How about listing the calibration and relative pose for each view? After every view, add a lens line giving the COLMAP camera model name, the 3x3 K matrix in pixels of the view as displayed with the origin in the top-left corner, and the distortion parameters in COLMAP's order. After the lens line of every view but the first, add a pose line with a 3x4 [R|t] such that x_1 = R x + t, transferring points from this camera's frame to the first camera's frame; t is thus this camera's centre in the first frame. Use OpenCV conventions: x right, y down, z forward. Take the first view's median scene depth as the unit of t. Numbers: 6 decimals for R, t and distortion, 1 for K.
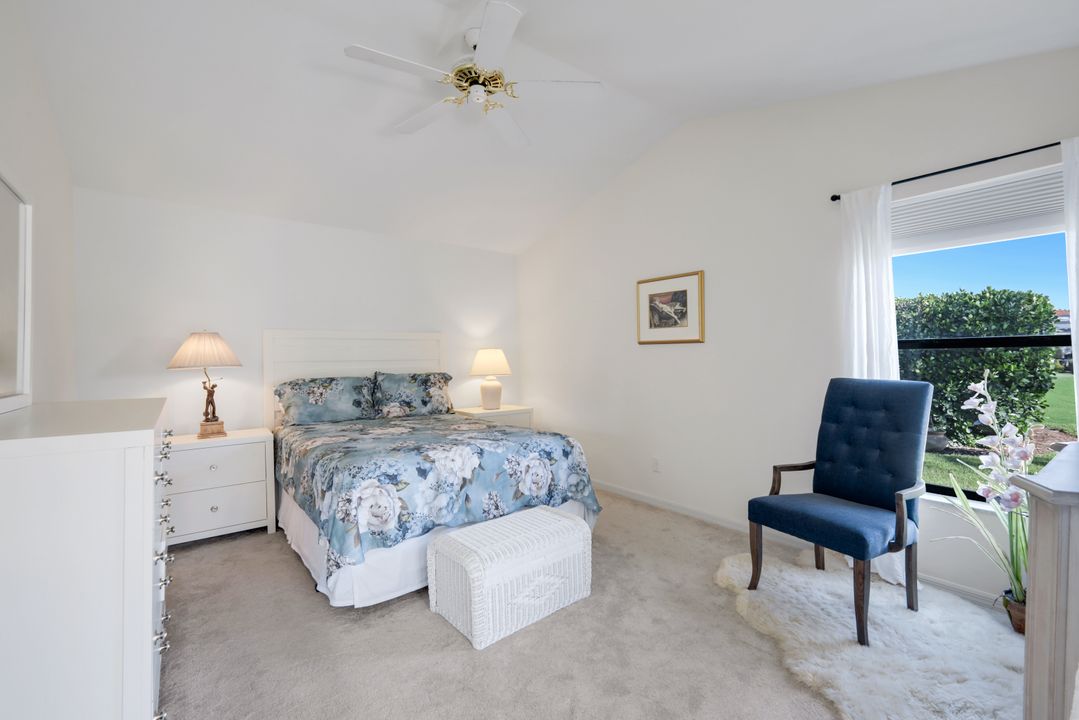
lens RADIAL K [[471.8, 0, 538.0], [0, 471.8, 355.6], [0, 0, 1]] dist [0.004731, -0.000095]
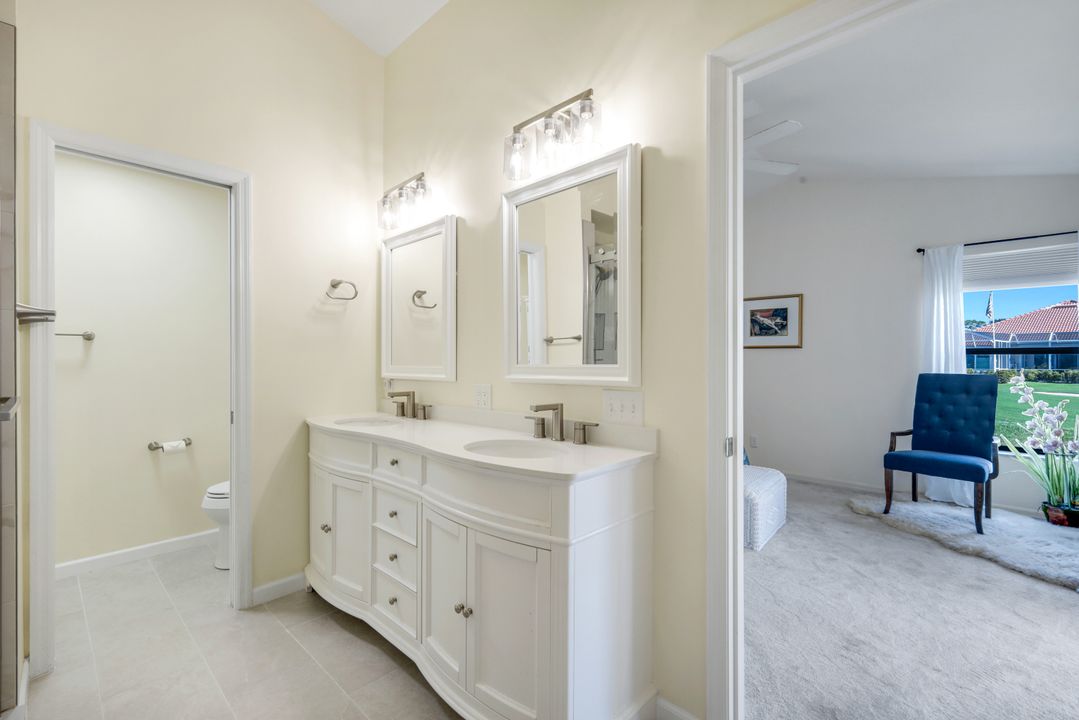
lens RADIAL K [[469.9, 0, 539.5], [0, 469.9, 359.2], [0, 0, 1]] dist [0.003662, 0.000113]
pose [[0.987770, 0.012605, 0.155411, -0.804216], [-0.012629, 0.999920, -0.000833, 0.020716], [-0.155409, -0.001140, 0.987850, -0.275183]]
